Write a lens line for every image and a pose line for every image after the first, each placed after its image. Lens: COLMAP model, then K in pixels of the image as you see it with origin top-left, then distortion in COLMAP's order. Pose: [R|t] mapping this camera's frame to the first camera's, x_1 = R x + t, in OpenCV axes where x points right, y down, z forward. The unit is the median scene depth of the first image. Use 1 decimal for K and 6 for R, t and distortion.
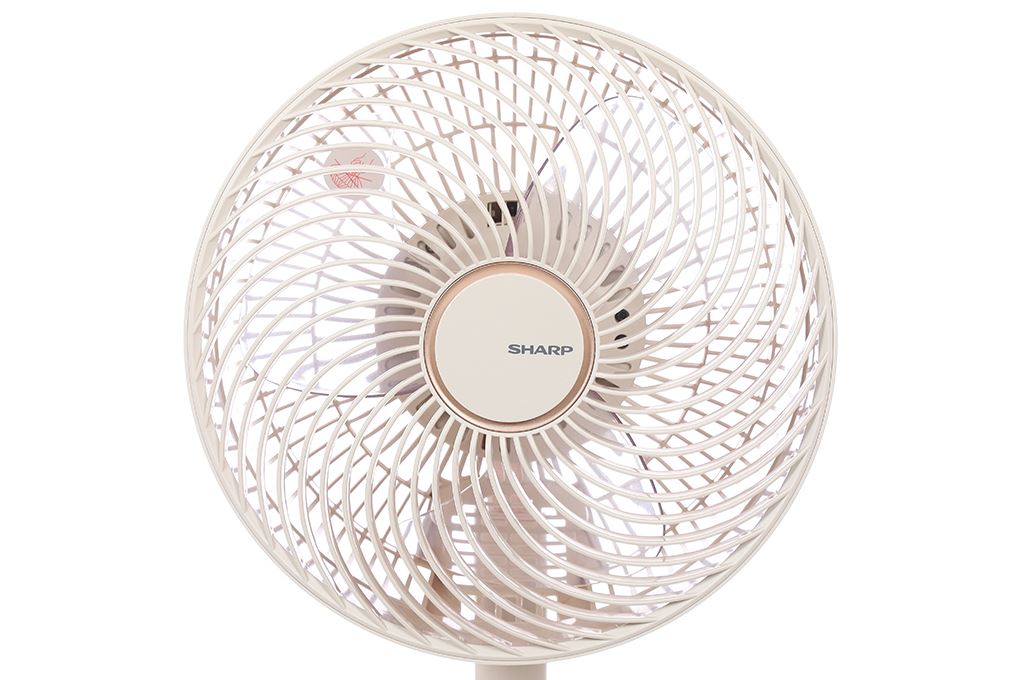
lens RADIAL K [[2084.8, 0, 510.0], [0, 2084.8, 340.0], [0, 0, 1]] dist [-0.053936, -0.138115]
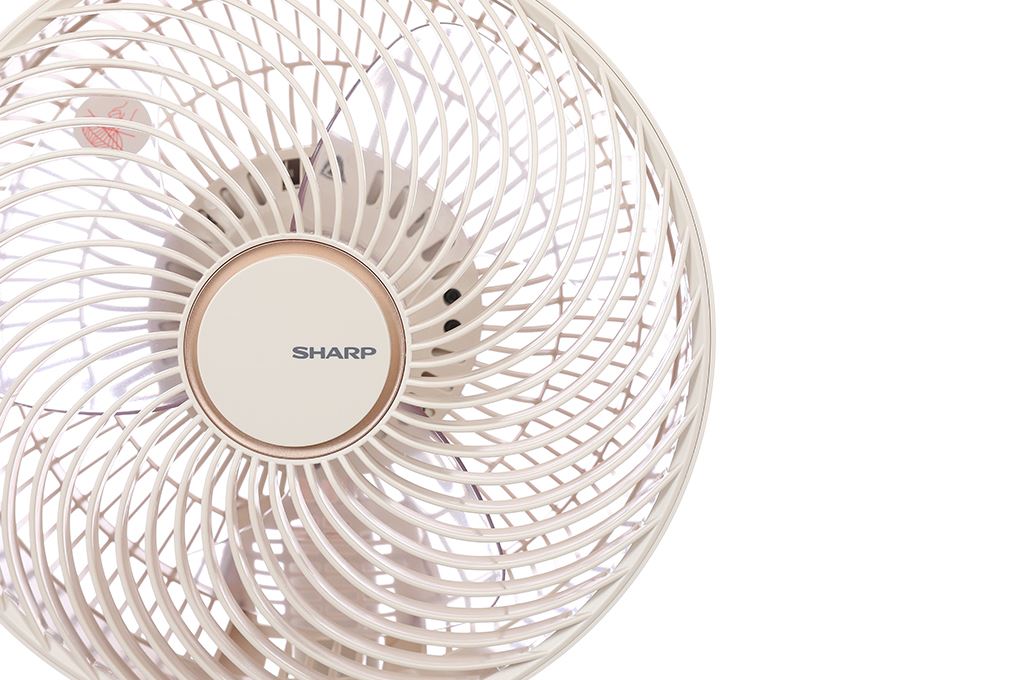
lens RADIAL K [[2110.5, 0, 510.0], [0, 2110.5, 340.0], [0, 0, 1]] dist [0.020313, 0.215082]
pose [[0.998126, -0.023996, 0.056295, 0.032516], [0.022533, 0.999395, 0.026477, -0.017554], [-0.056897, -0.025159, 0.998063, 0.194205]]
